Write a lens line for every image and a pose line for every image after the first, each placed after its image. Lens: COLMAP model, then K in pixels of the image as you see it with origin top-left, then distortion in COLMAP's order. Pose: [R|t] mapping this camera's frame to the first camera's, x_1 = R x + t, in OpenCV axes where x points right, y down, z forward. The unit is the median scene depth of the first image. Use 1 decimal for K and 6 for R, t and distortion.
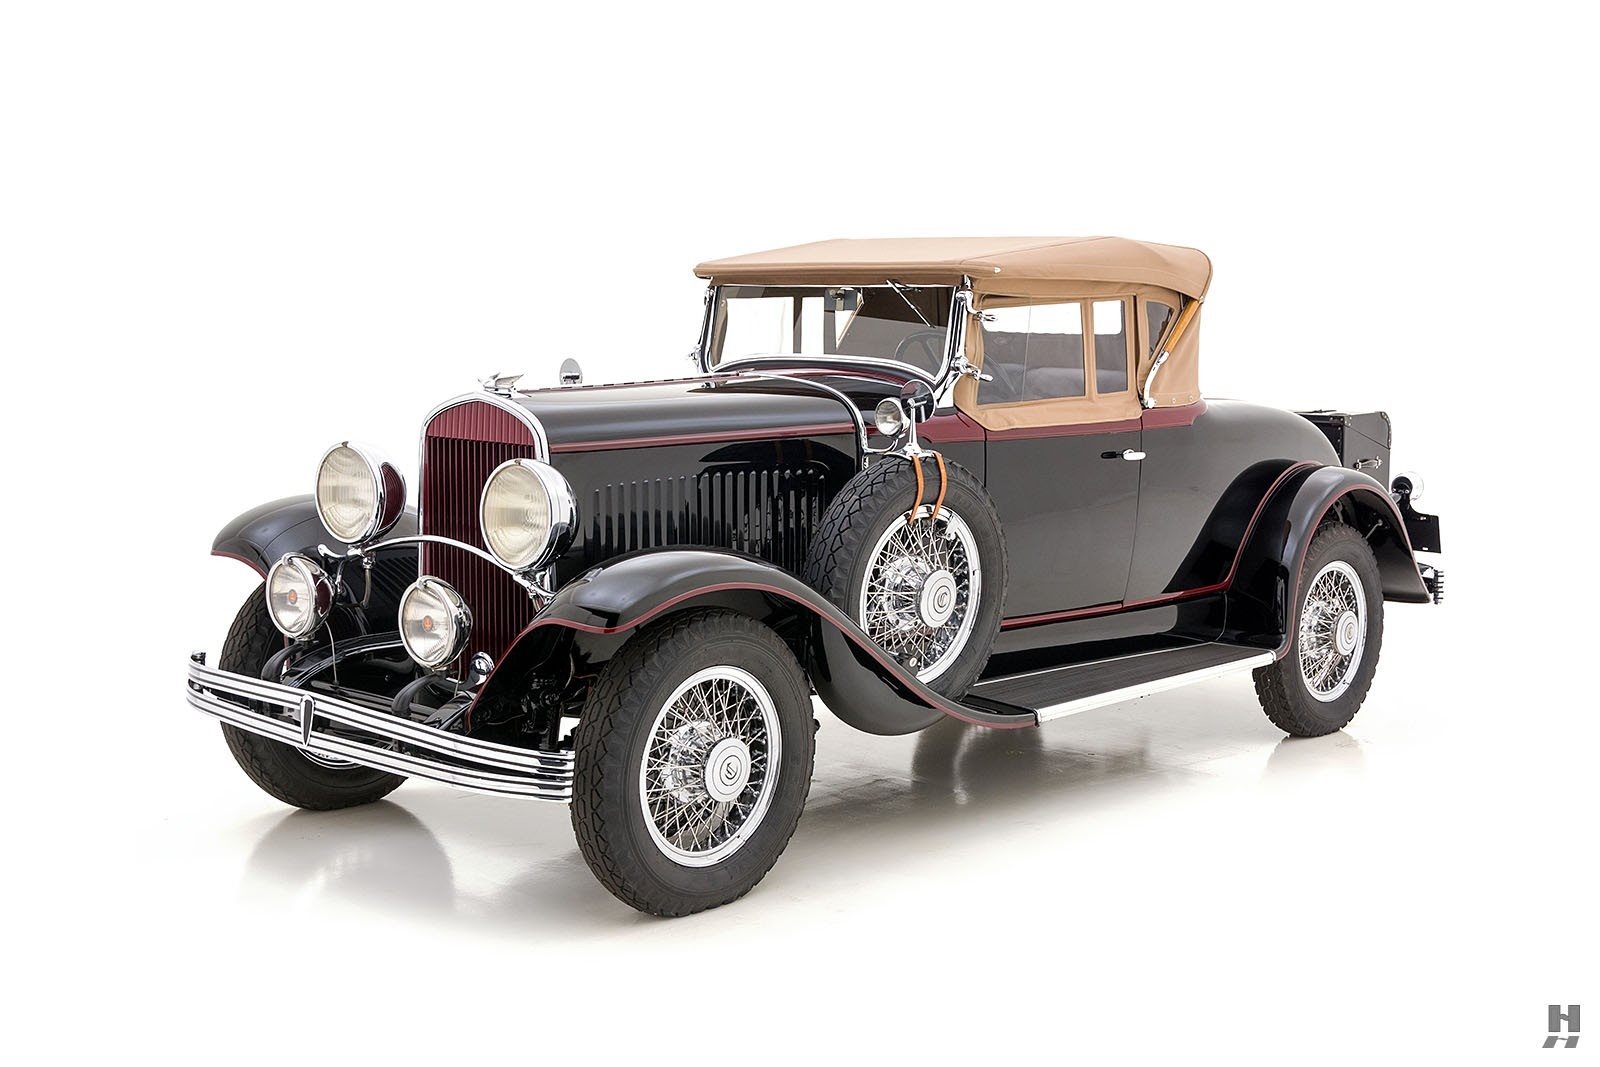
lens RADIAL K [[2156.2, 0, 800.0], [0, 2156.2, 533.5], [0, 0, 1]] dist [0.000488, -0.015366]
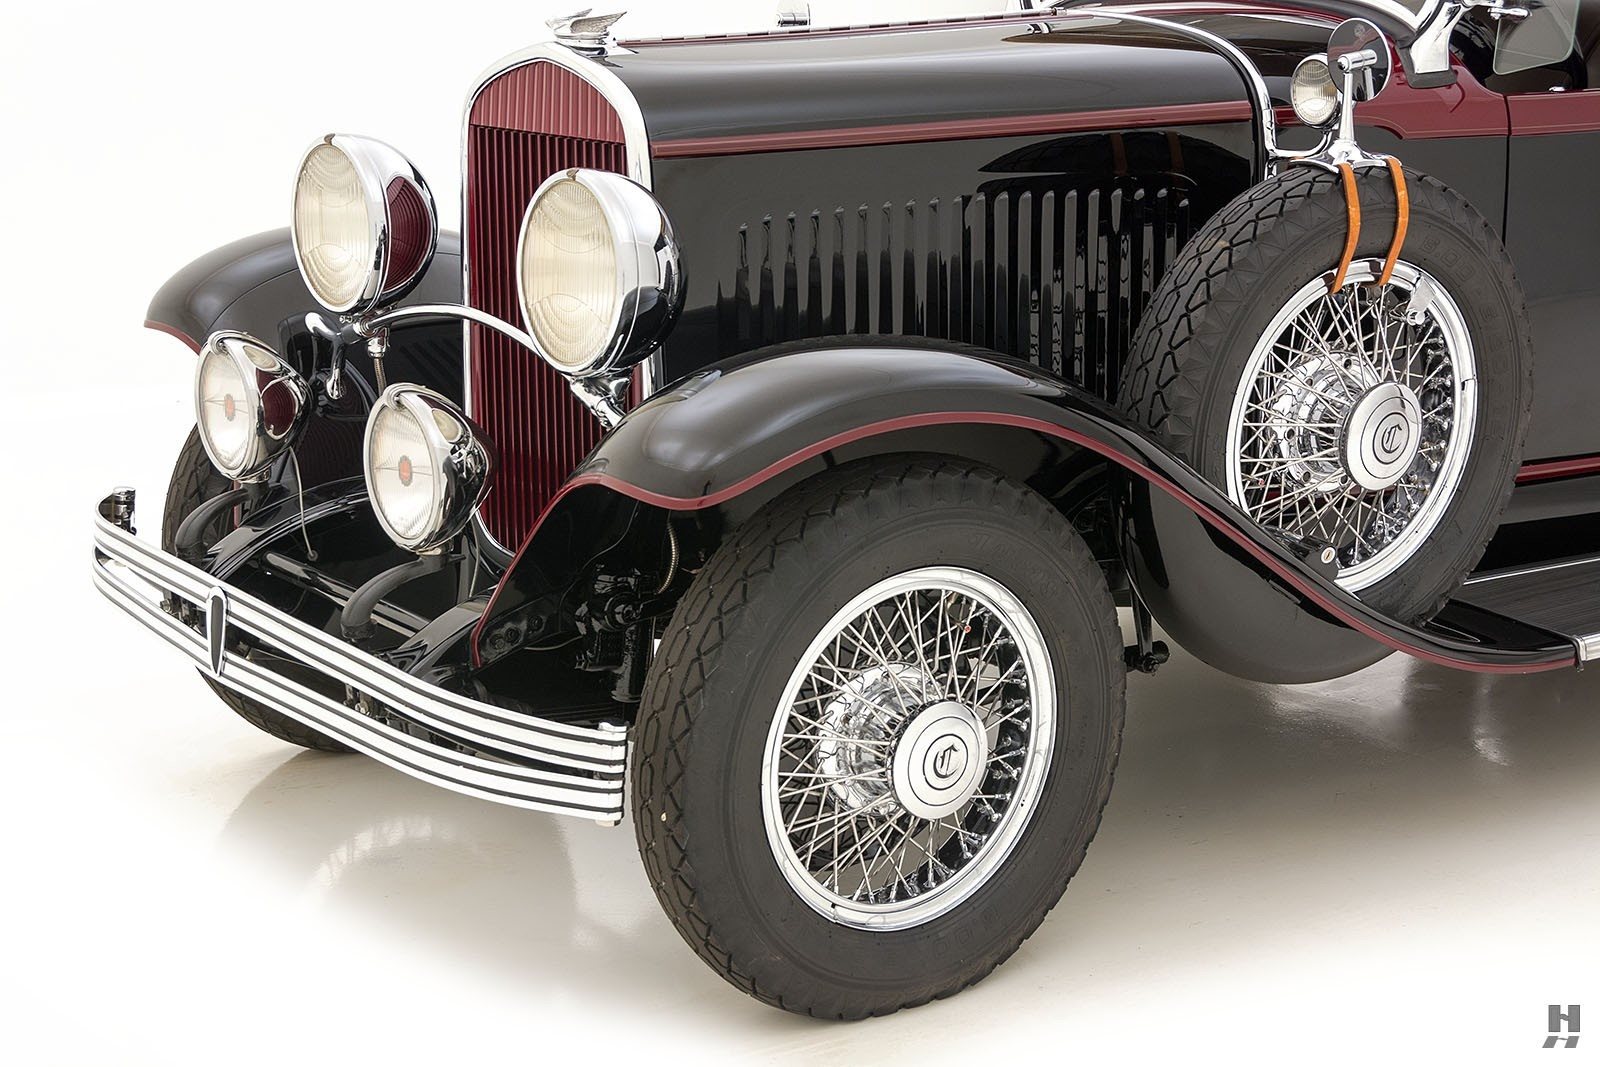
lens RADIAL K [[2754.6, 0, 800.0], [0, 2754.6, 533.5], [0, 0, 1]] dist [0.016757, 0.101262]
pose [[0.976223, 0.034386, -0.214026, 0.069973], [-0.011767, 0.994288, 0.106076, -0.016393], [0.216451, -0.101036, 0.971051, 0.307249]]
